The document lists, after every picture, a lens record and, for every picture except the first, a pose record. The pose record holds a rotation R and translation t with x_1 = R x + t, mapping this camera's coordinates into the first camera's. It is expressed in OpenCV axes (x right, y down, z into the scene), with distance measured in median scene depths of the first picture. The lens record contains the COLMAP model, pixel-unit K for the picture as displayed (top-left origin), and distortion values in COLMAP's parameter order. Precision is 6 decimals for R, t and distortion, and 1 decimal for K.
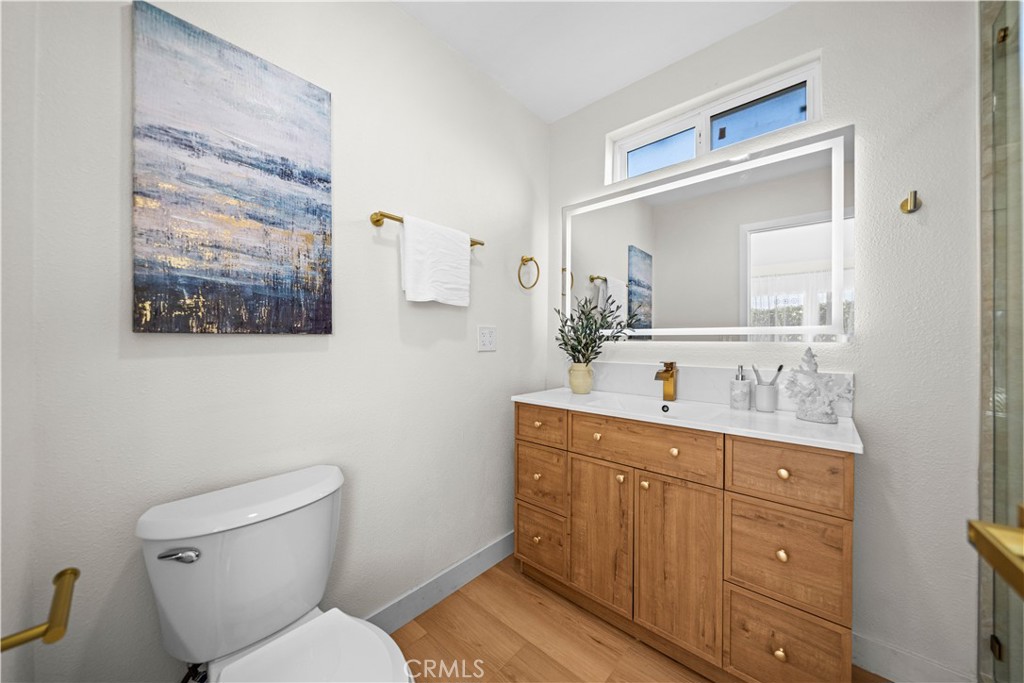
lens RADIAL K [[355.4, 0, 519.8], [0, 355.4, 337.3], [0, 0, 1]] dist [-0.003242, -0.000195]
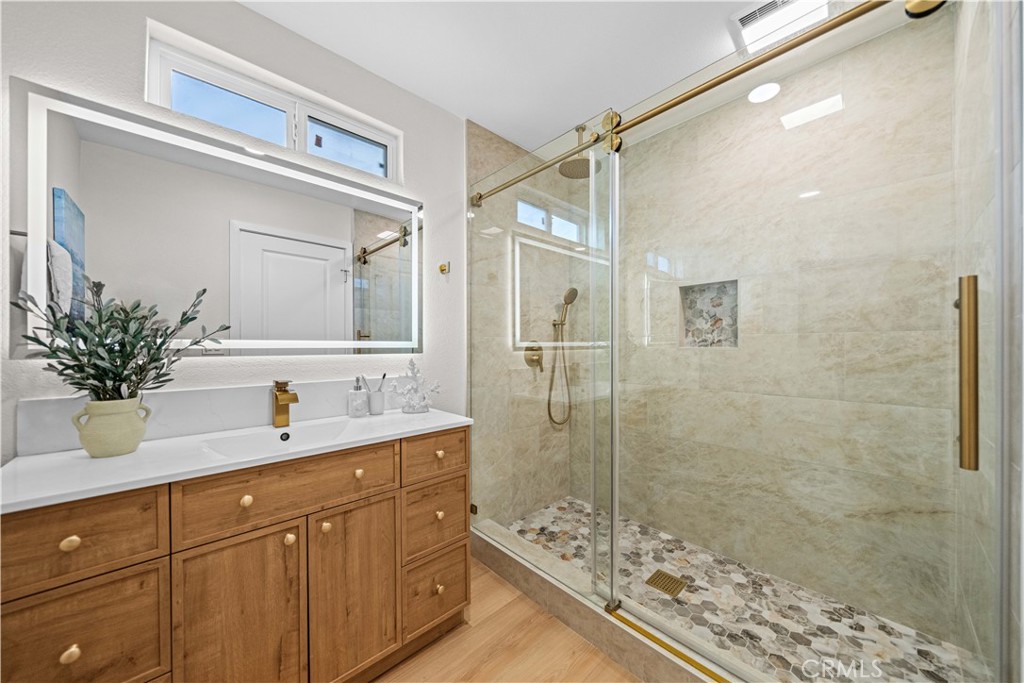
lens RADIAL K [[349.6, 0, 516.4], [0, 349.6, 345.5], [0, 0, 1]] dist [-0.003469, -0.000163]
pose [[0.097037, -0.002086, 0.995279, -0.409803], [-0.009937, 0.999946, 0.003065, -0.025421], [-0.995231, -0.010188, 0.097011, 0.441417]]
